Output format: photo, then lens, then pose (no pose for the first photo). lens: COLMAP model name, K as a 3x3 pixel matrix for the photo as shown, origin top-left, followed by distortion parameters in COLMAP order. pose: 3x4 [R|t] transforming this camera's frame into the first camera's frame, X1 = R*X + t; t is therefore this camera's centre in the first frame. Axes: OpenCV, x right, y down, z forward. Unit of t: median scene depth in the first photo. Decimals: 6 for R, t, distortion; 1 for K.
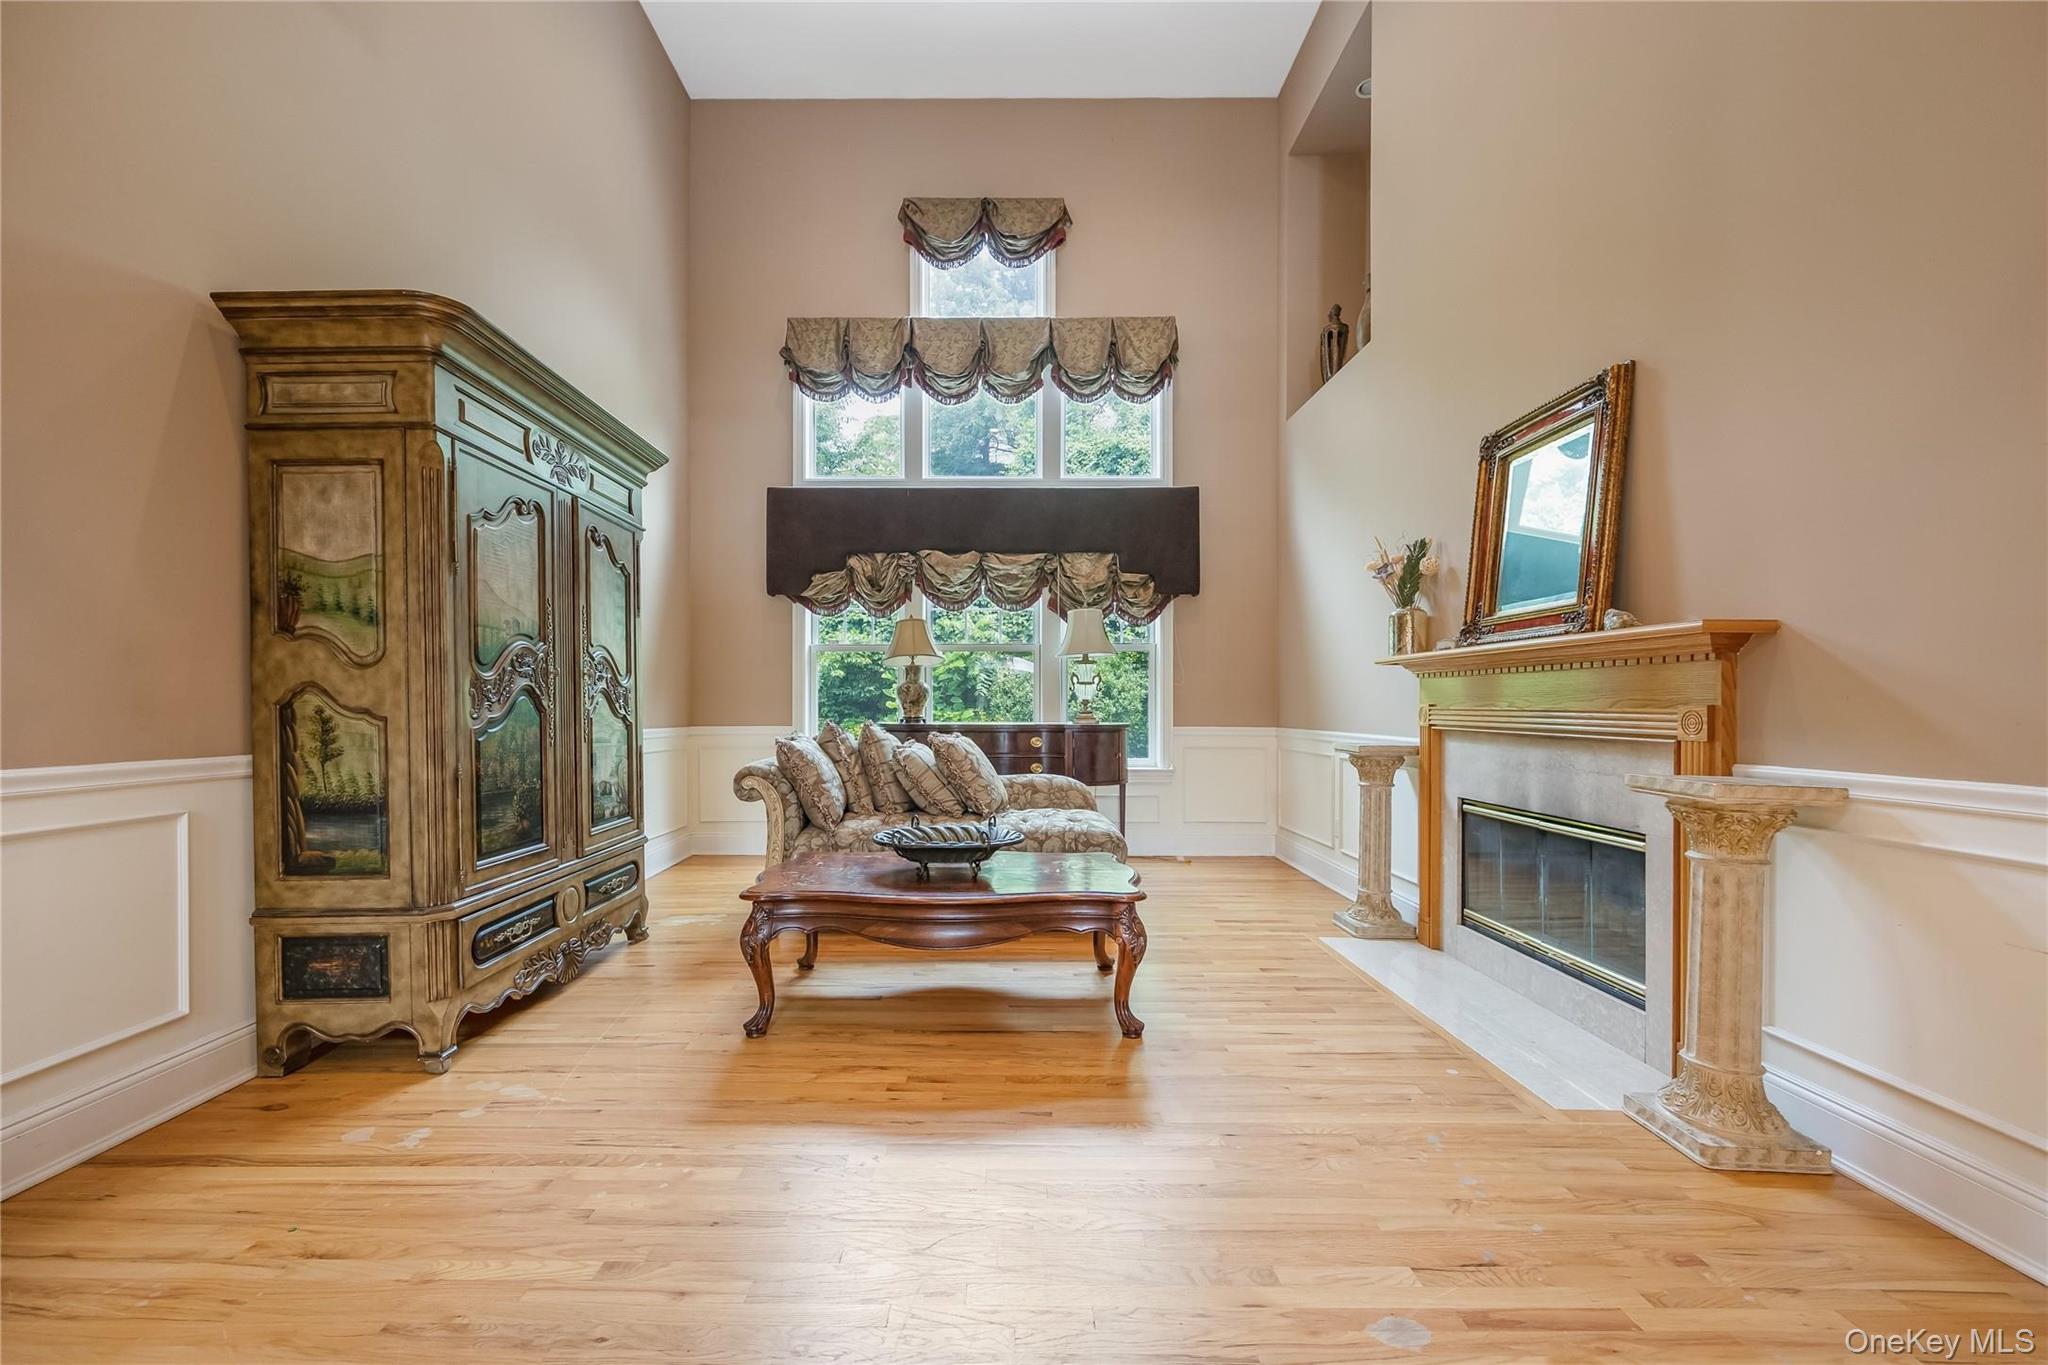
lens RADIAL K [[846.3, 0, 997.5], [0, 846.3, 701.6], [0, 0, 1]] dist [-0.002176, -0.000166]
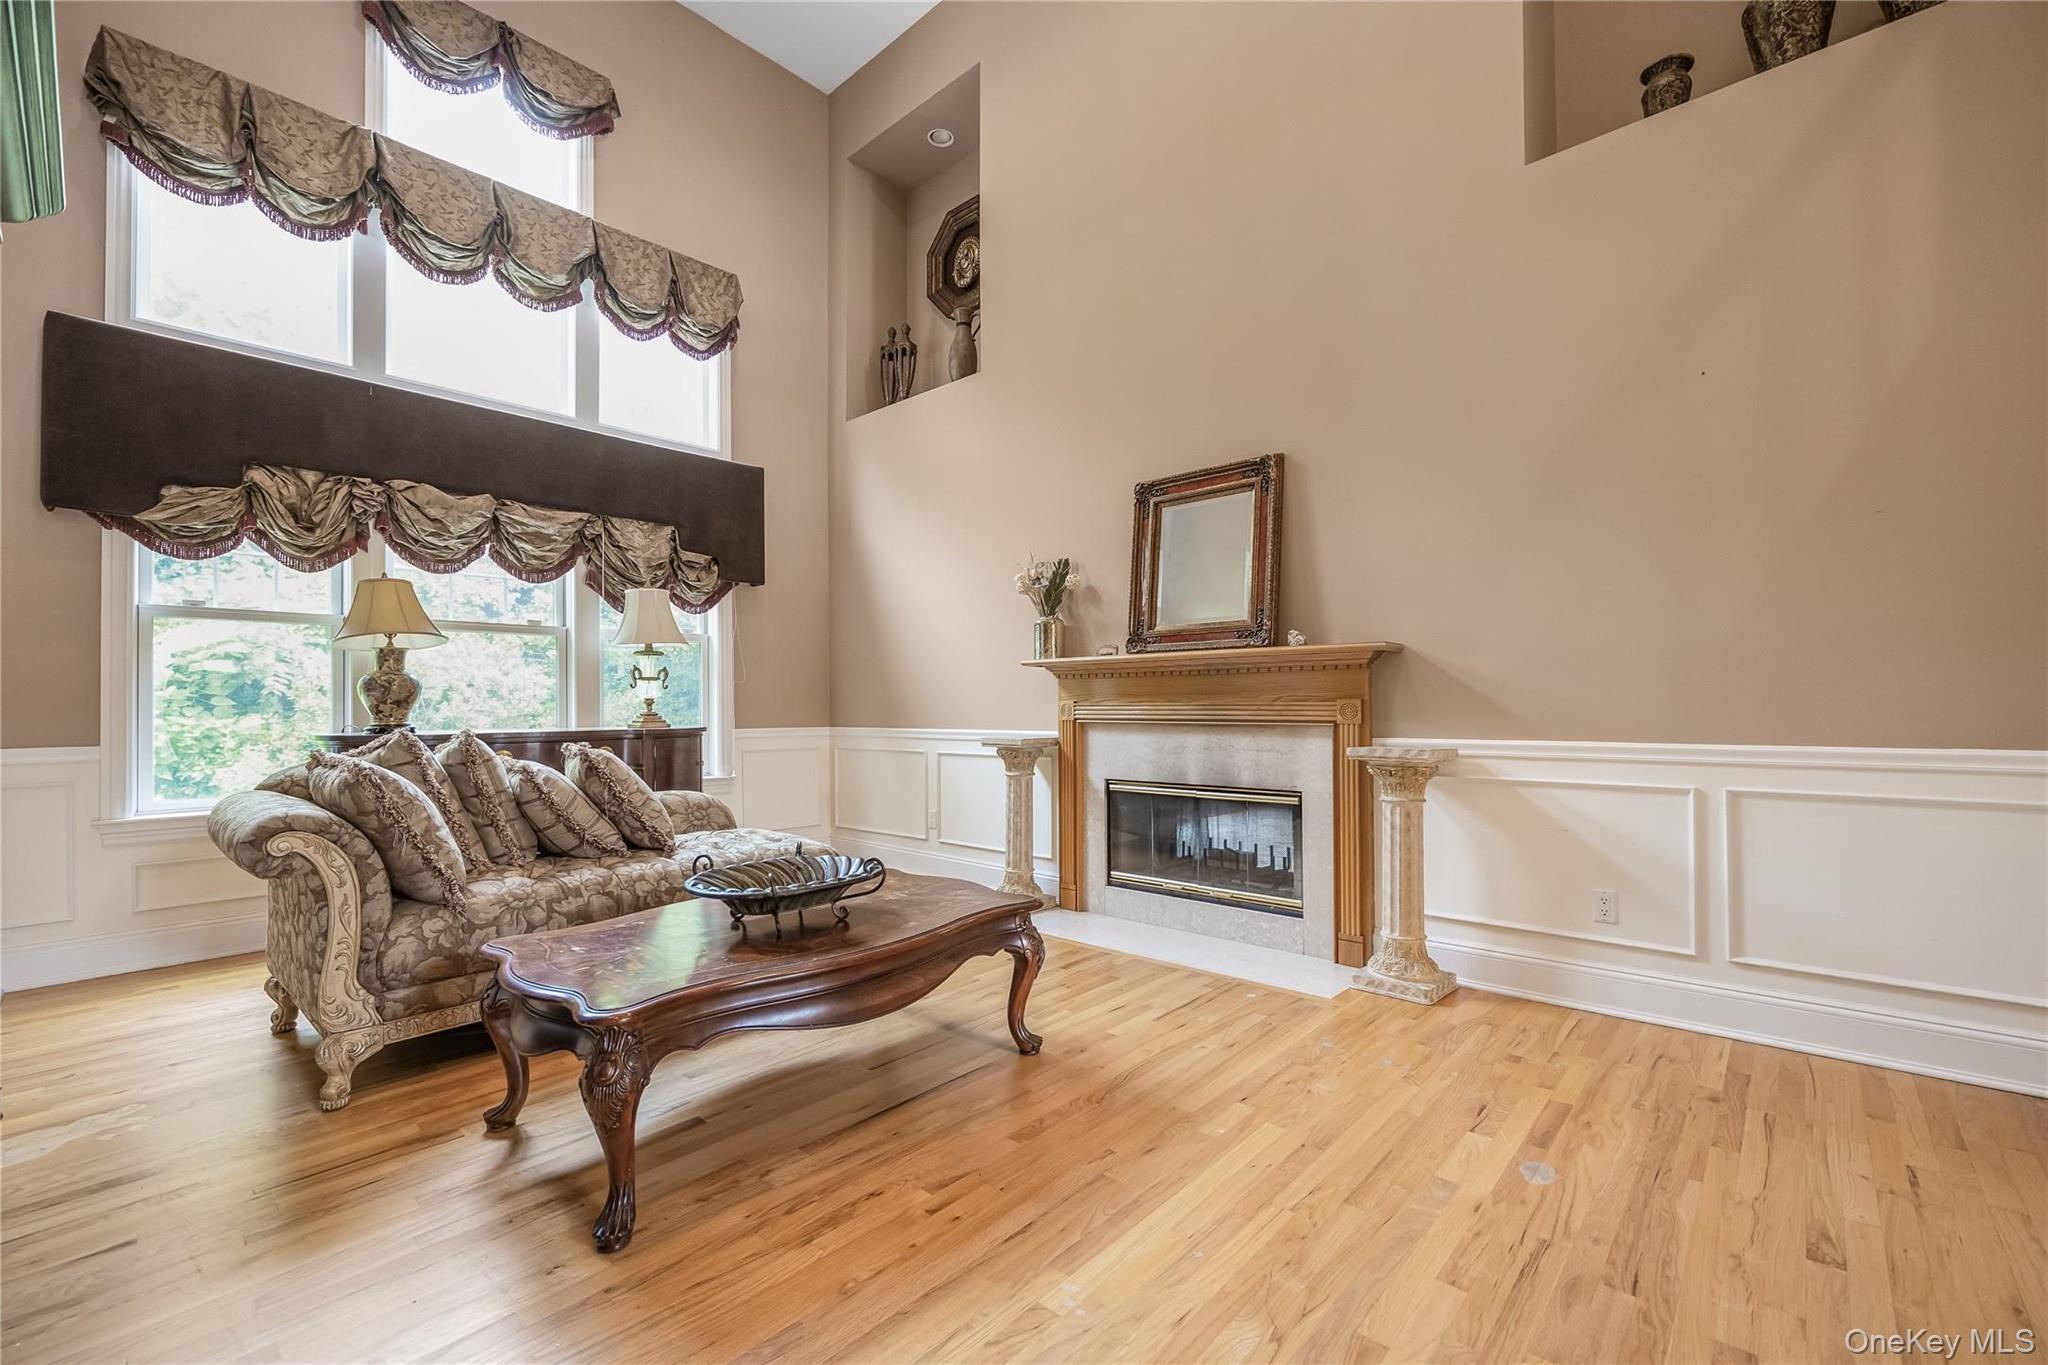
lens RADIAL K [[843.7, 0, 1031.8], [0, 843.7, 691.2], [0, 0, 1]] dist [-0.002277, -0.000338]
pose [[0.669212, 0.006576, 0.743042, -0.251980], [0.004837, 0.999901, -0.013206, 0.002735], [-0.743056, 0.012432, 0.669114, 0.171212]]
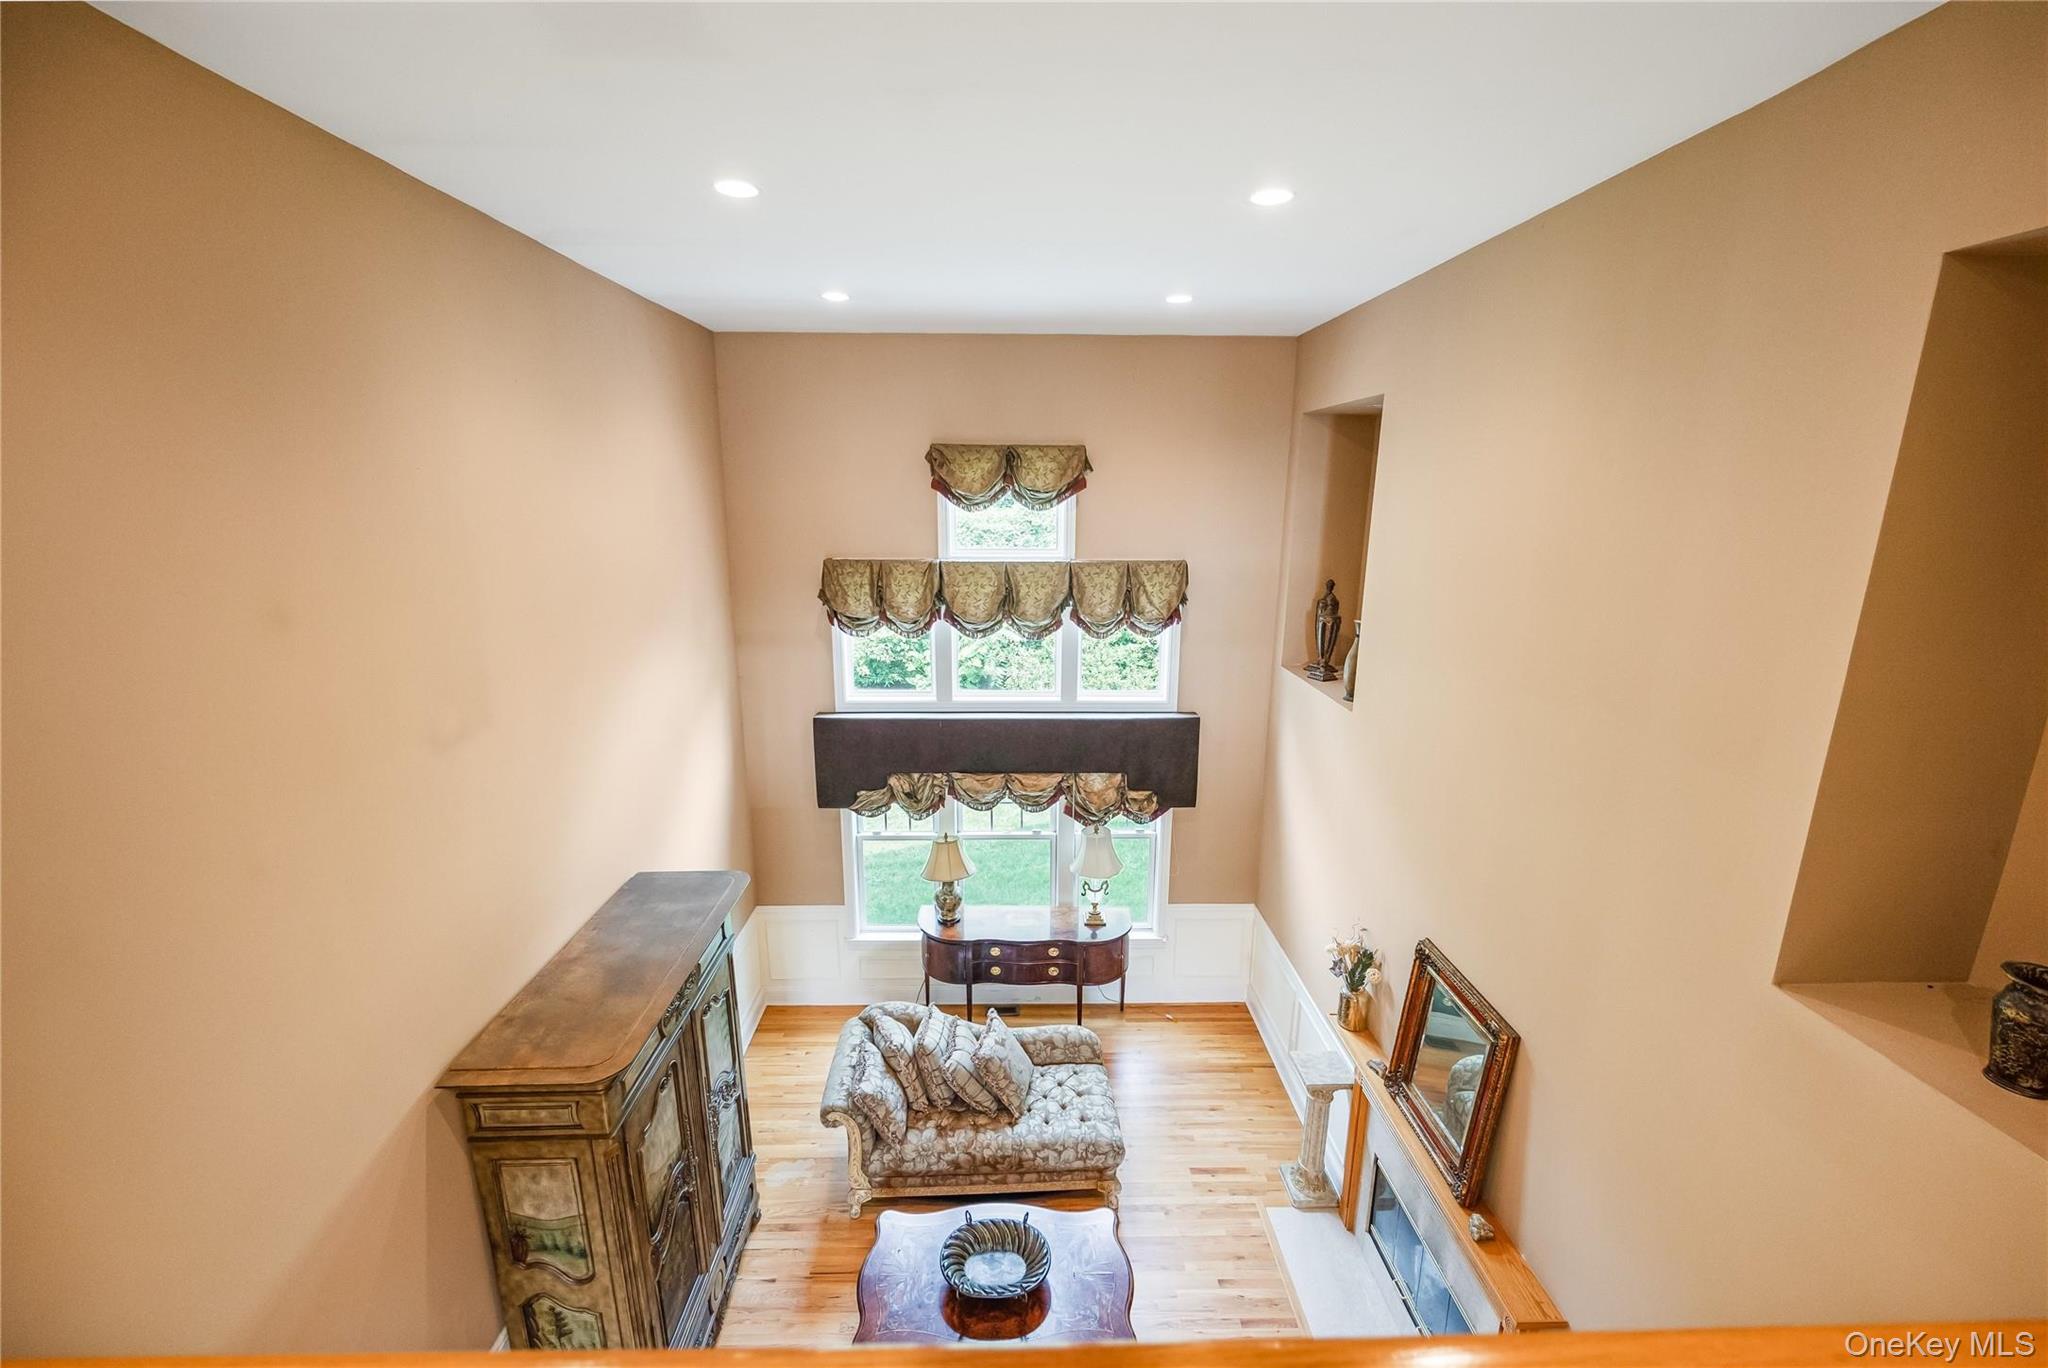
lens RADIAL K [[819.4, 0, 1024.0], [0, 819.4, 684.0], [0, 0, 1]] dist [-0.000160, -0.000096]
pose [[0.999717, -0.001974, 0.023707, -0.021437], [-0.003501, 0.973486, 0.228719, -0.551389], [-0.023530, -0.228737, 0.973204, -0.043008]]
